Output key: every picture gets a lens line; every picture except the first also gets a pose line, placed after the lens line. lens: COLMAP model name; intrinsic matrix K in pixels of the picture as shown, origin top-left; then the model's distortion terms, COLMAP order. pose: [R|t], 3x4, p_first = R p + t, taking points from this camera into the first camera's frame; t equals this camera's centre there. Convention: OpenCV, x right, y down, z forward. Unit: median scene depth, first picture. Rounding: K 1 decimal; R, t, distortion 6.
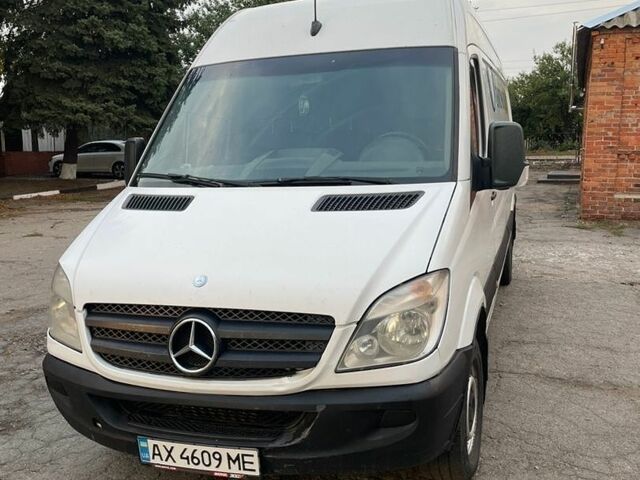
lens RADIAL K [[619.8, 0, 320.0], [0, 619.8, 240.0], [0, 0, 1]] dist [0.054269, -0.010844]
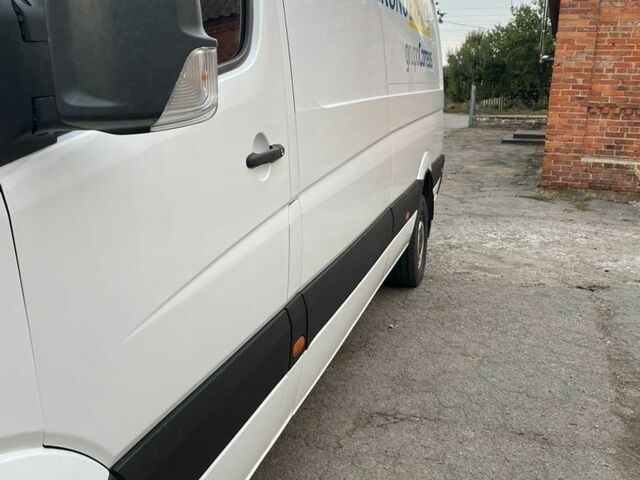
lens RADIAL K [[619.8, 0, 320.0], [0, 619.8, 240.0], [0, 0, 1]] dist [0.054269, -0.010844]
pose [[0.999176, 0.016117, 0.037246, 0.105101], [-0.018612, 0.997535, 0.067655, -0.015145], [-0.036064, -0.068293, 0.997013, 0.201278]]
